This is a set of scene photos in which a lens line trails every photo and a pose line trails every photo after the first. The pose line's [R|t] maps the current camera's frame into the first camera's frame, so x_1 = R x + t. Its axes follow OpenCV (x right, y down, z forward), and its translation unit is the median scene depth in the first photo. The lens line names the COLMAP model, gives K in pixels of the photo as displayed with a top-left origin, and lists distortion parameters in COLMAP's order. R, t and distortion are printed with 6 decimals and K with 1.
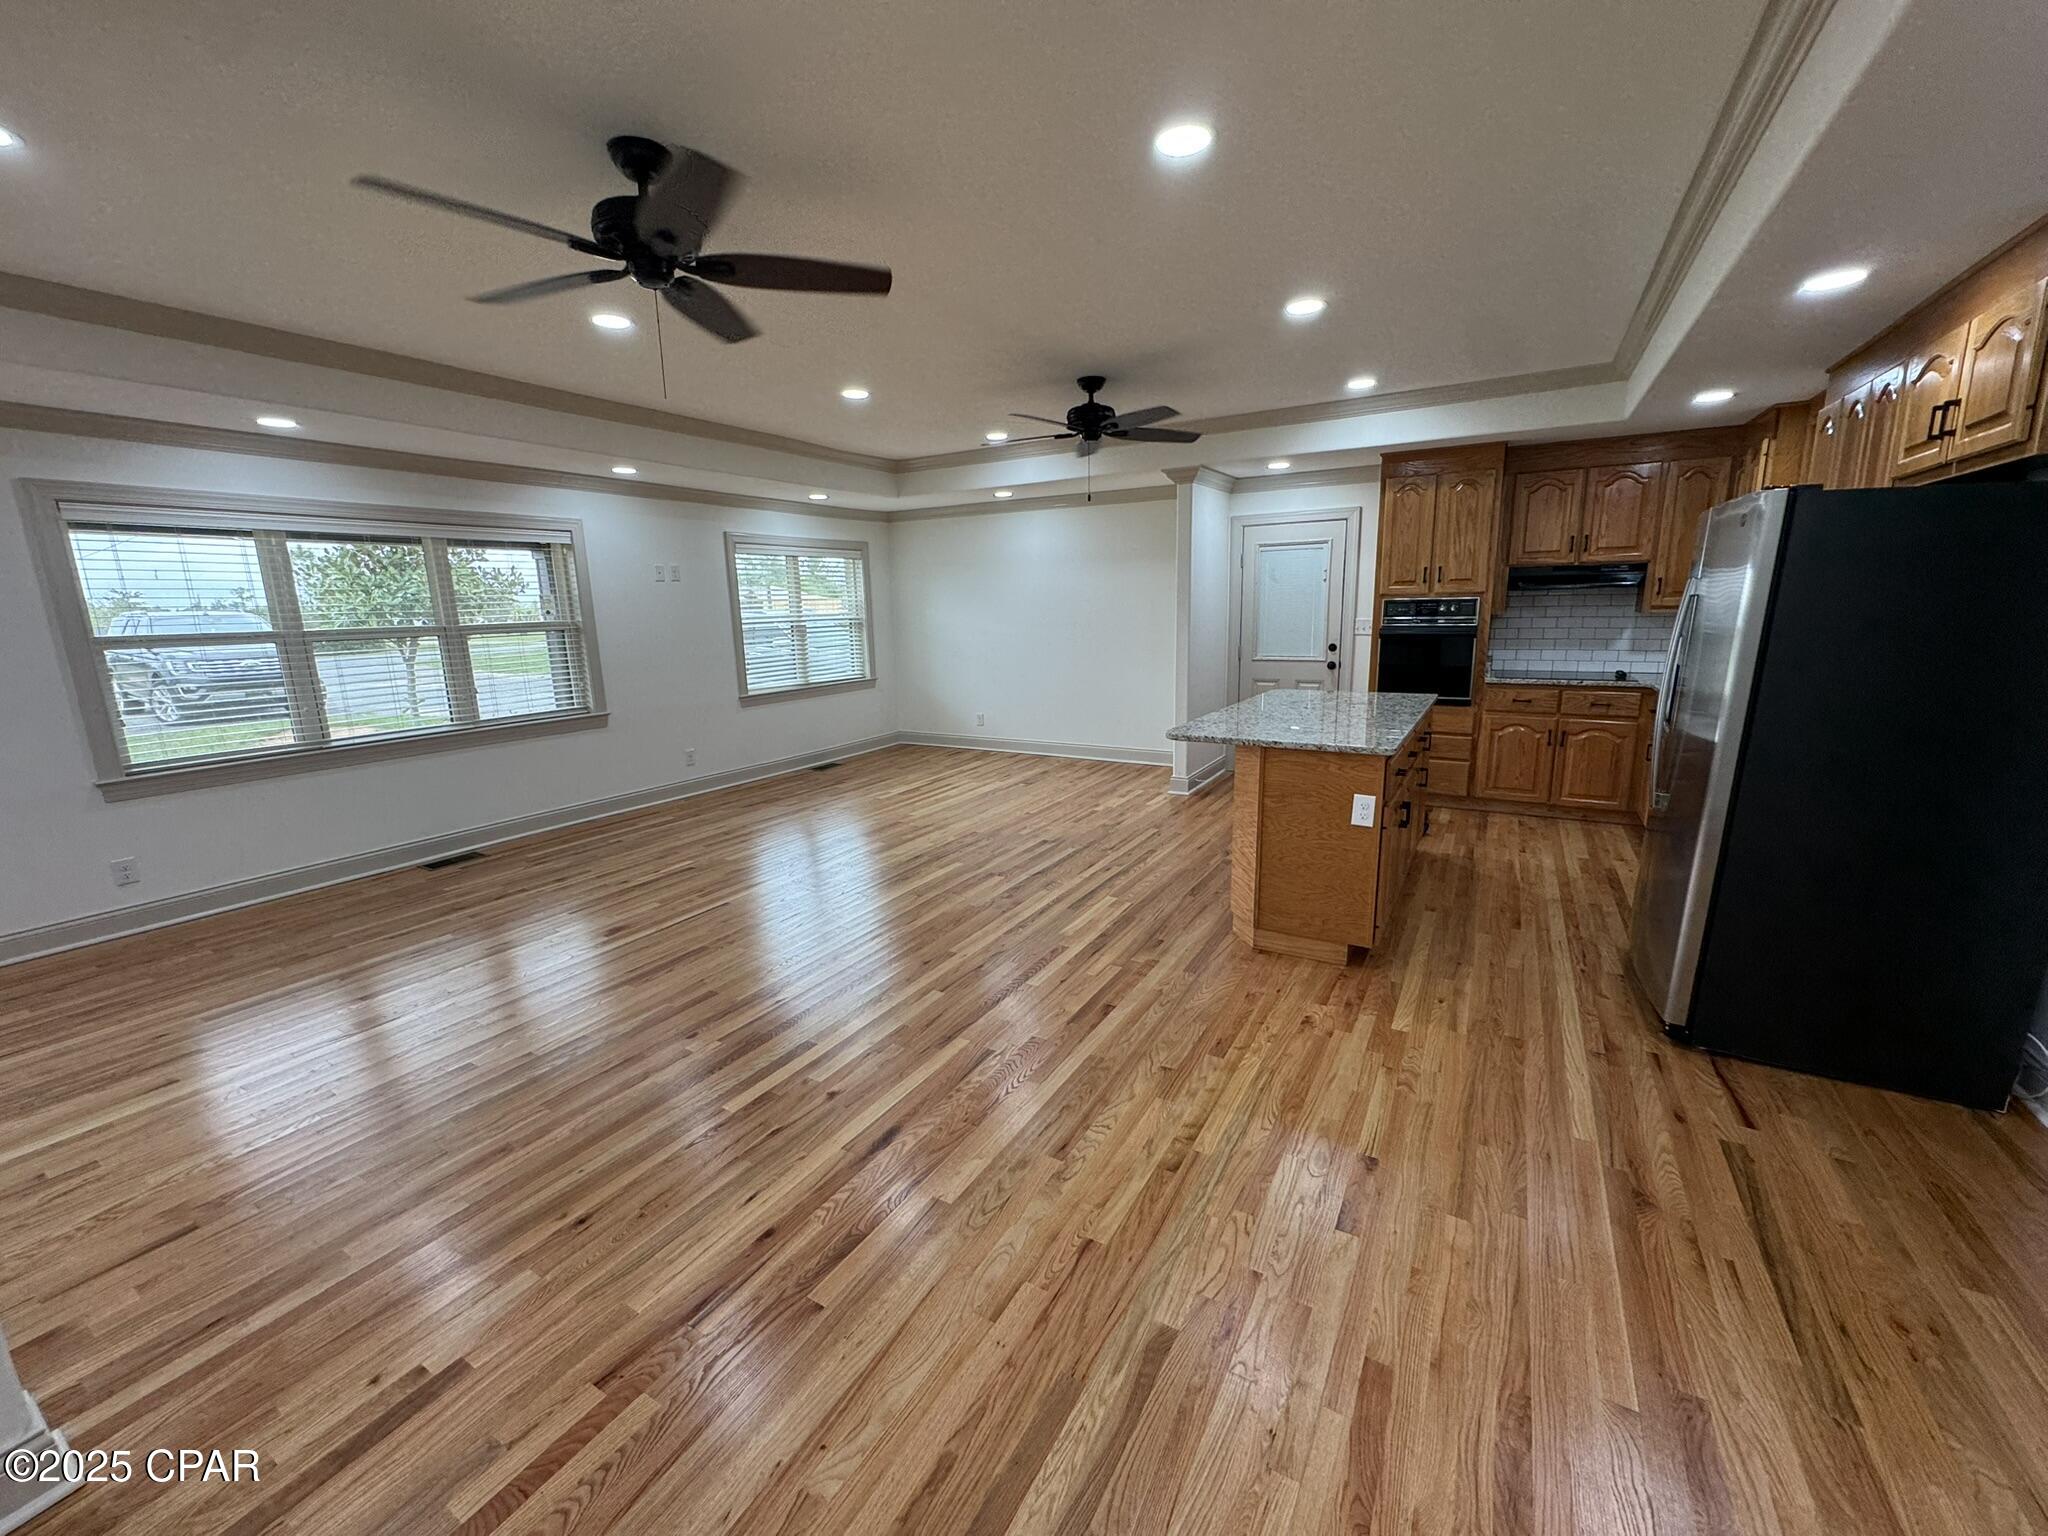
lens RADIAL K [[813.6, 0, 1022.5], [0, 813.6, 767.7], [0, 0, 1]] dist [-0.002268, 0.000090]
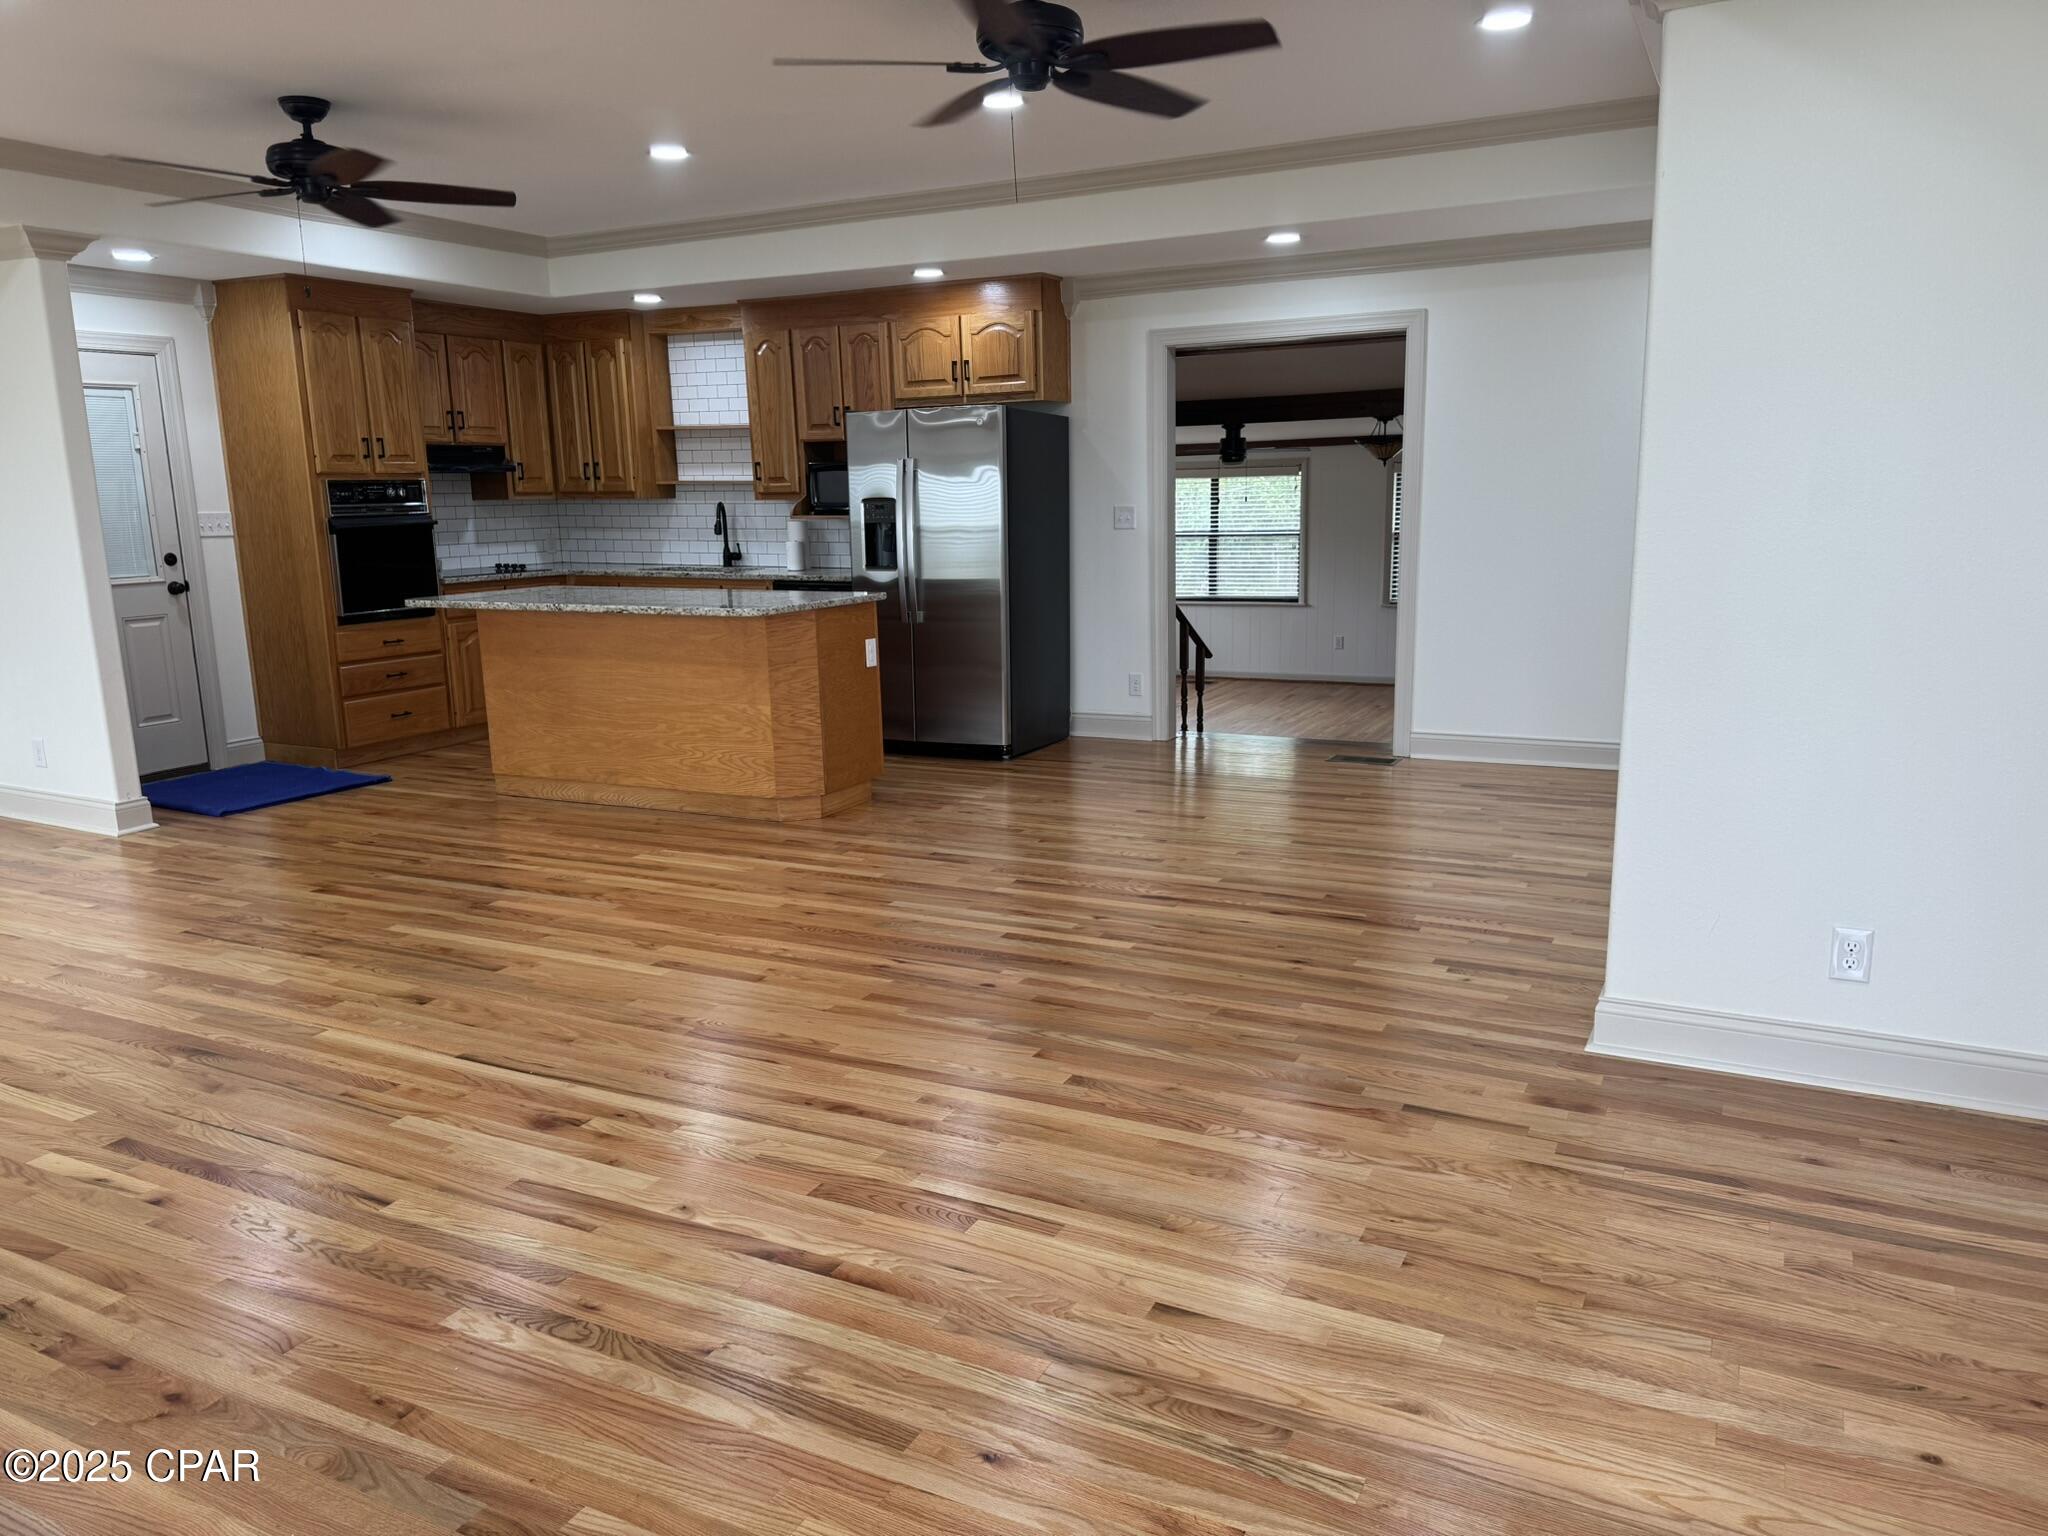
lens RADIAL K [[1432.5, 0, 1024.0], [0, 1432.5, 768.0], [0, 0, 1]] dist [0.156840, -0.285386]
pose [[-0.057925, -0.167789, 0.984120, -1.108521], [0.220033, 0.959388, 0.176524, -0.069541], [-0.973771, 0.226764, -0.018654, 0.601669]]
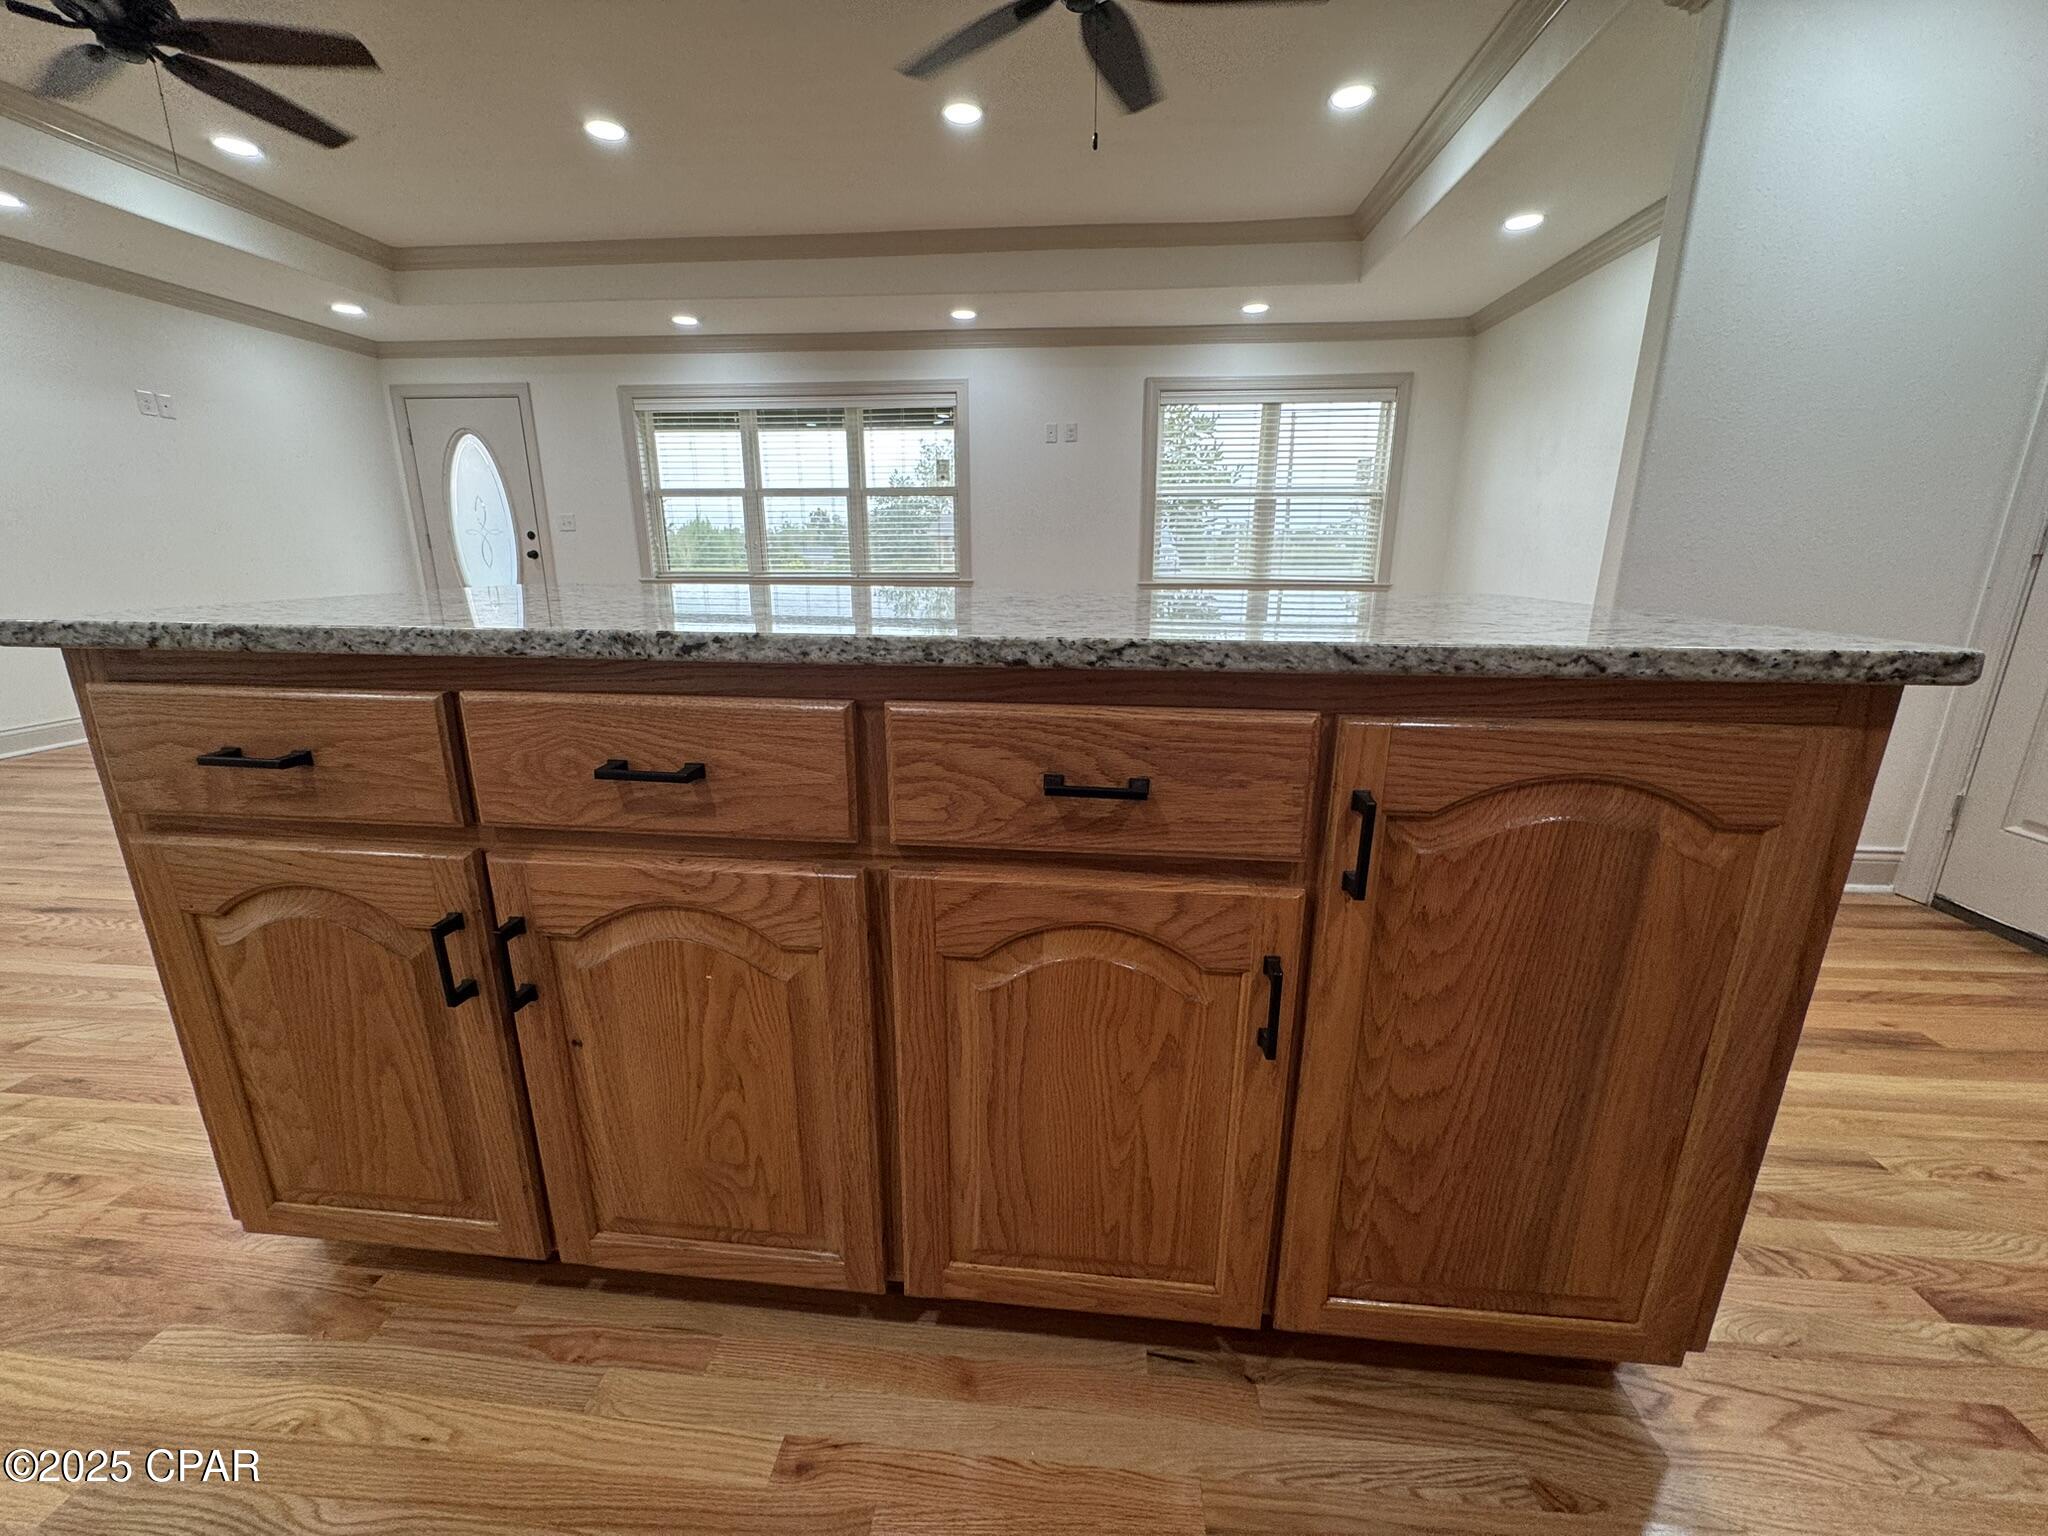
lens RADIAL K [[814.7, 0, 1022.7], [0, 814.7, 767.2], [0, 0, 1]] dist [-0.002297, -0.000081]
pose [[0.426637, 0.258484, -0.866699, 0.585914], [-0.191853, 0.962346, 0.192569, -0.066462], [0.883840, 0.084121, 0.460163, 0.798909]]
